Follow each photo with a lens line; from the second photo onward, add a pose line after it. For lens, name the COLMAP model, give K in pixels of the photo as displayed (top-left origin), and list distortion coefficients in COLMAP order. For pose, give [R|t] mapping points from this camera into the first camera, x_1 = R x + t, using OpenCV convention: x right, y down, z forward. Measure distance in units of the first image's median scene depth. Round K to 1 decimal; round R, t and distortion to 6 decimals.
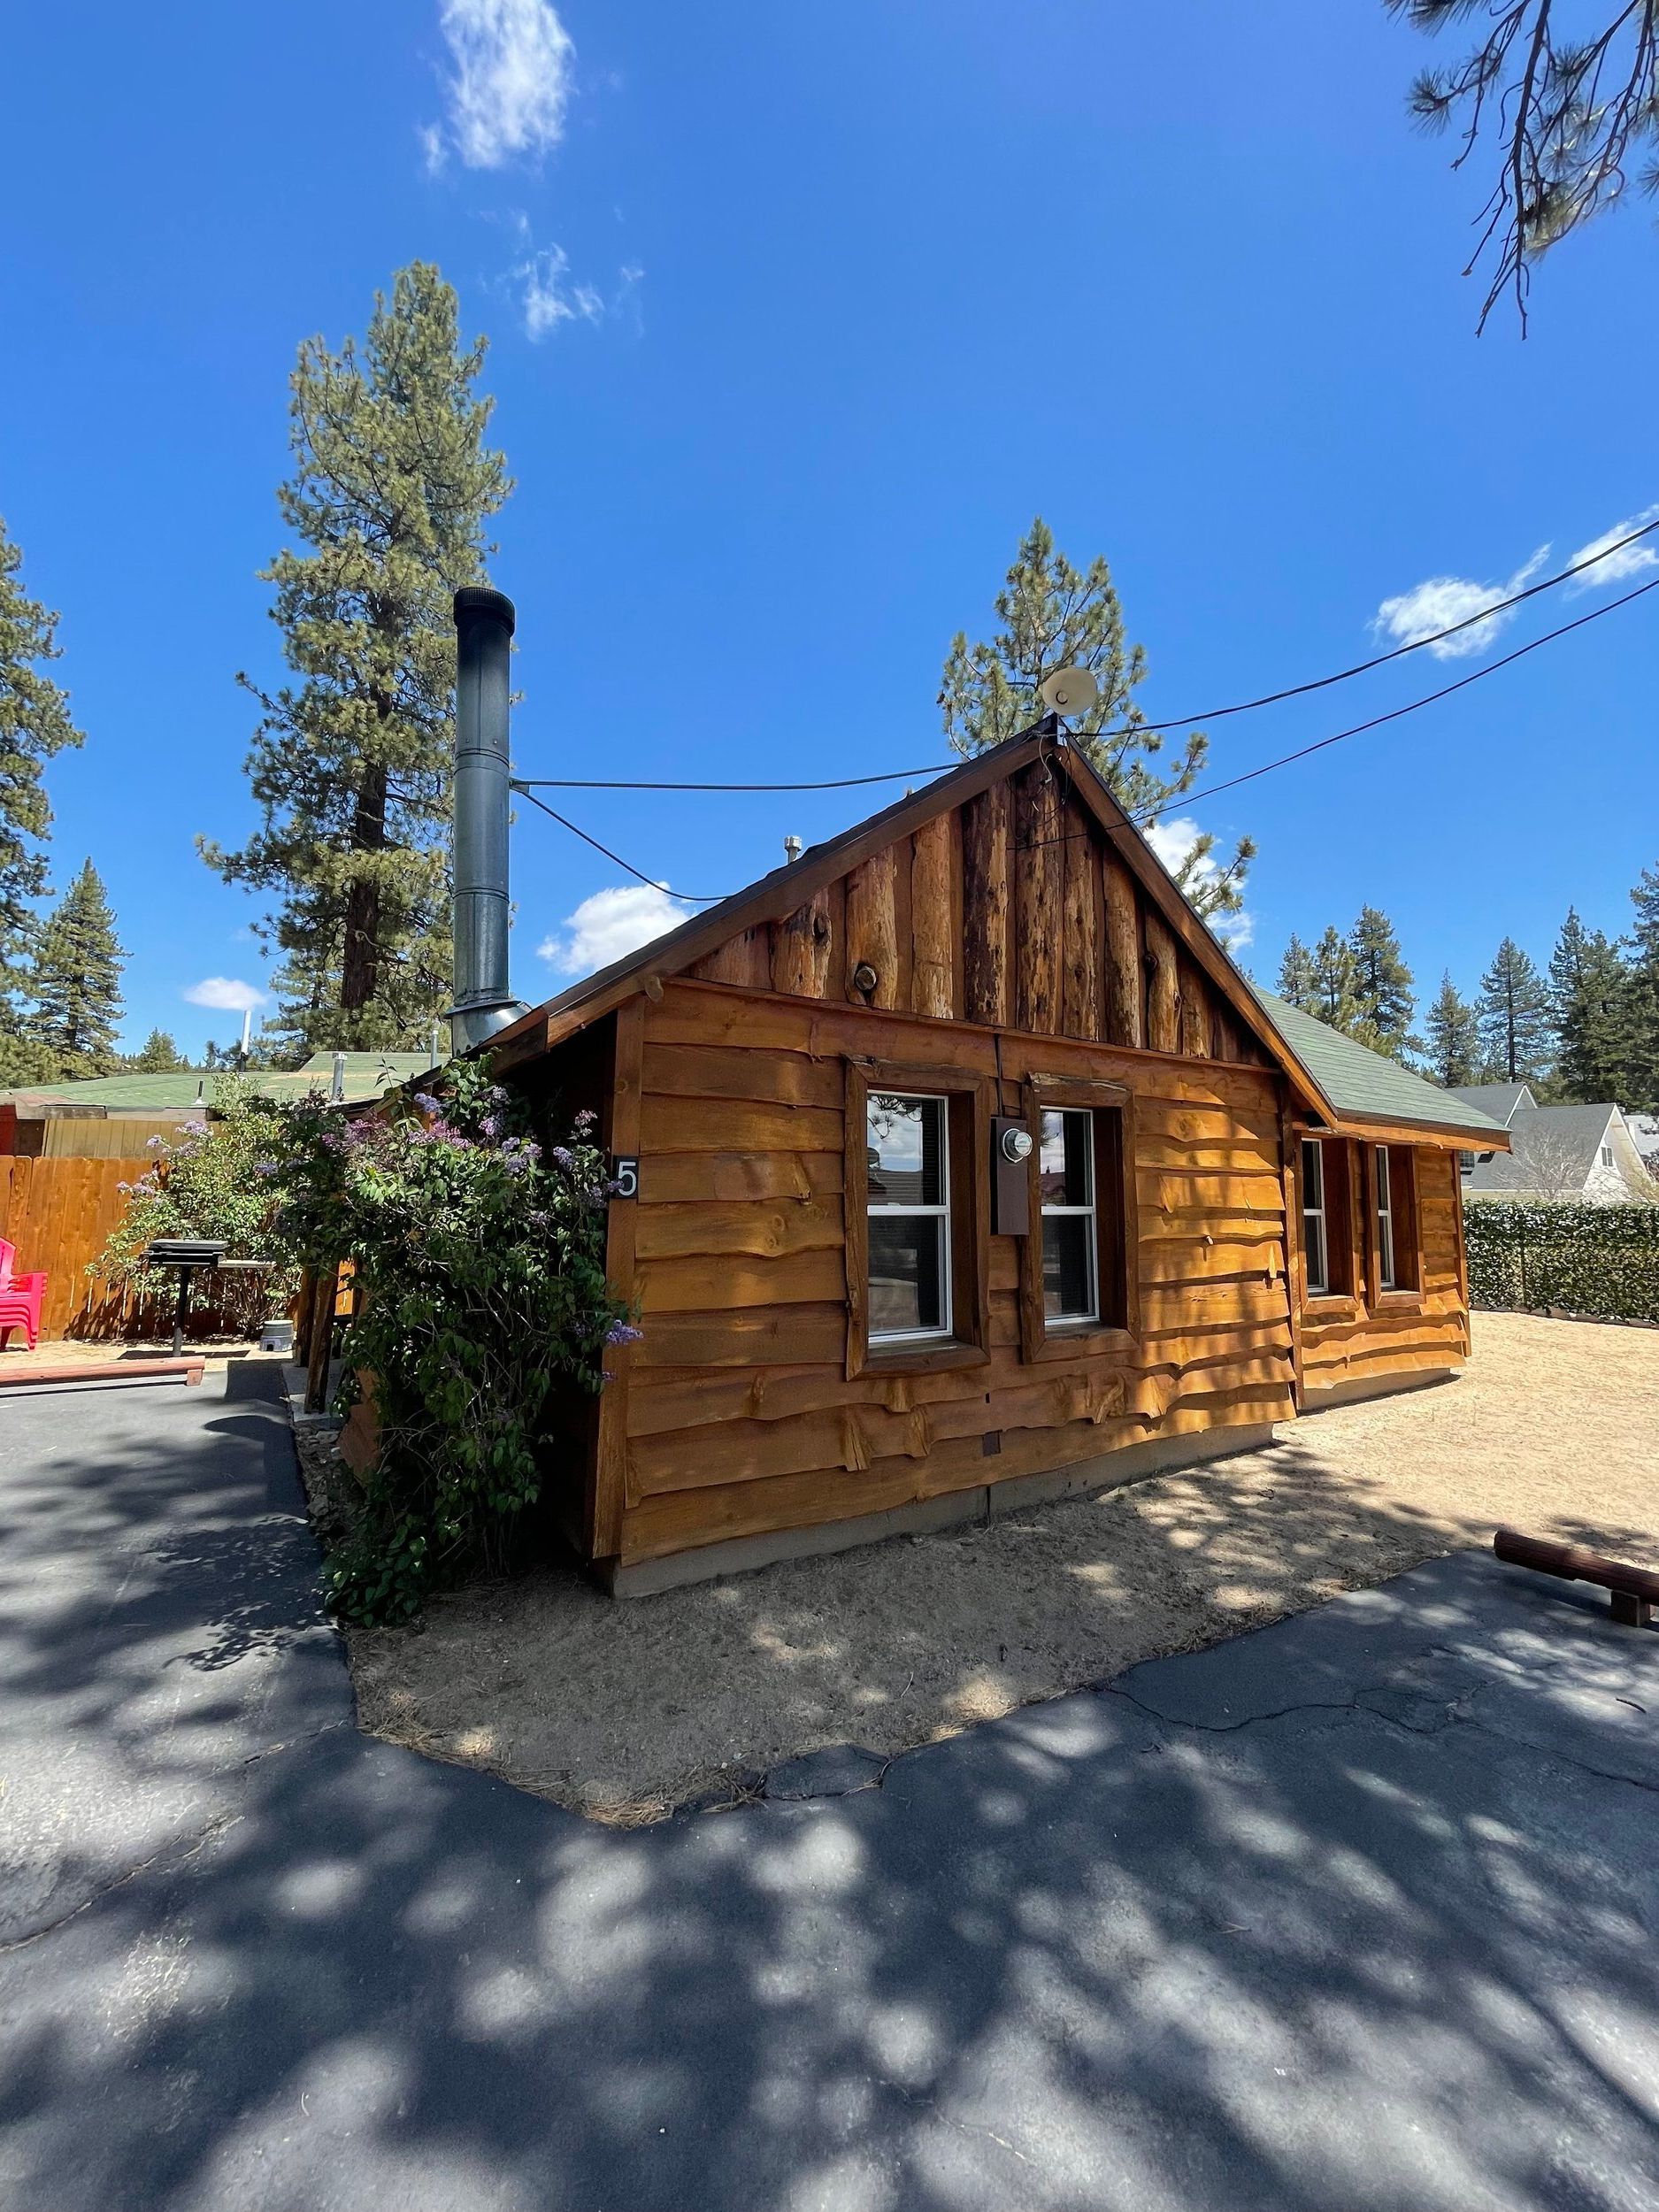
lens RADIAL K [[899.7, 0, 829.5], [0, 899.7, 1106.0], [0, 0, 1]] dist [-0.002013, -0.000715]
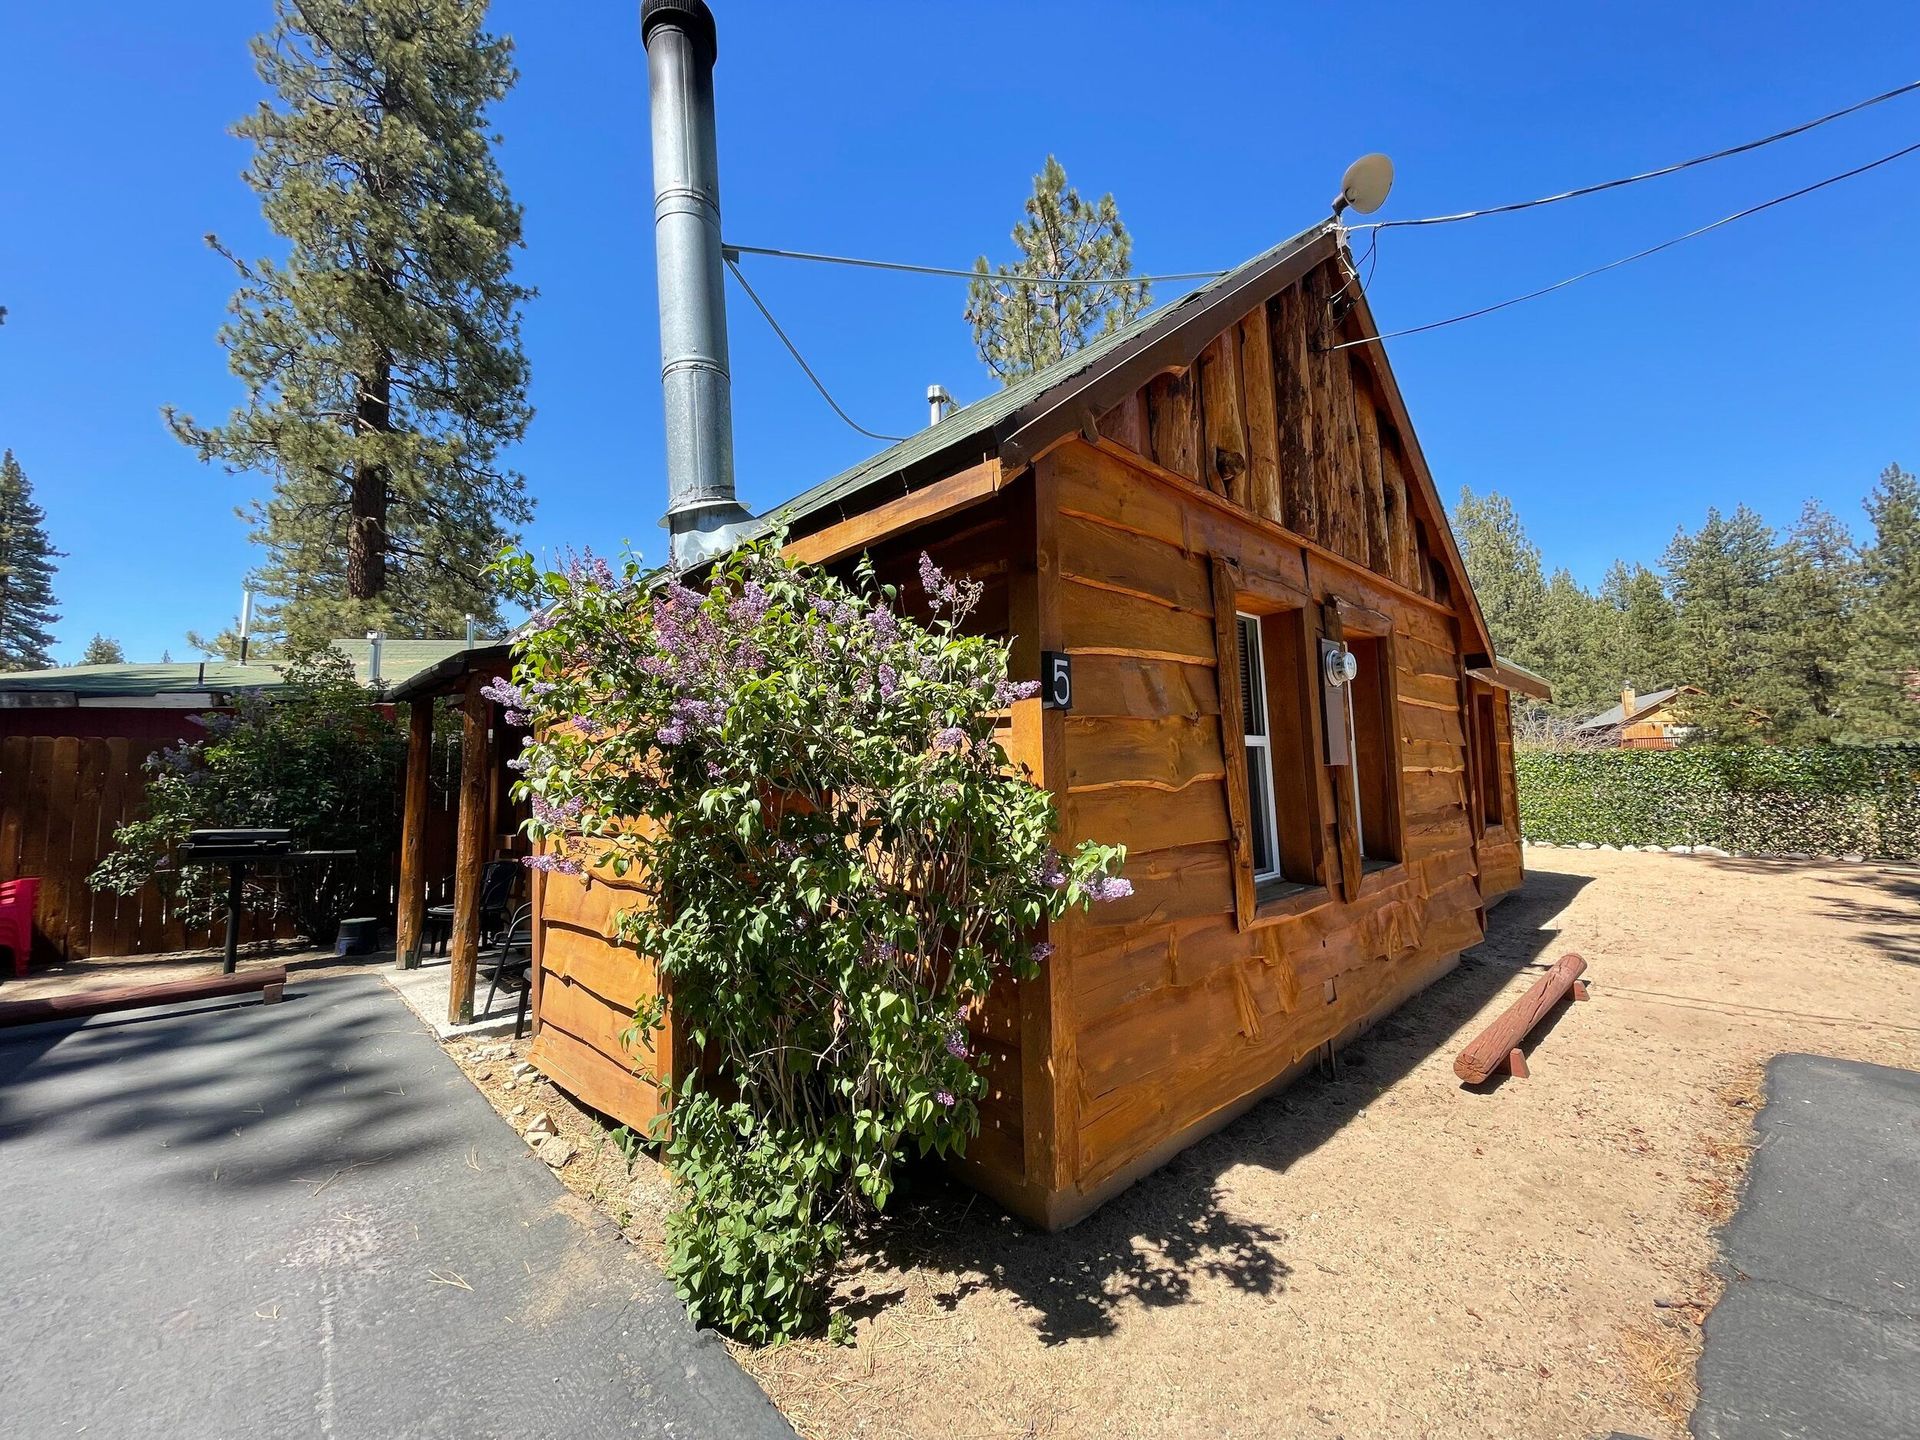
lens RADIAL K [[780.9, 0, 960.0], [0, 780.9, 720.0], [0, 0, 1]] dist [-0.002013, -0.000715]
pose [[0.980629, -0.023645, 0.194442, -0.323508], [0.020374, 0.999616, 0.018807, 0.072980], [-0.194812, -0.014481, 0.980734, 0.281897]]
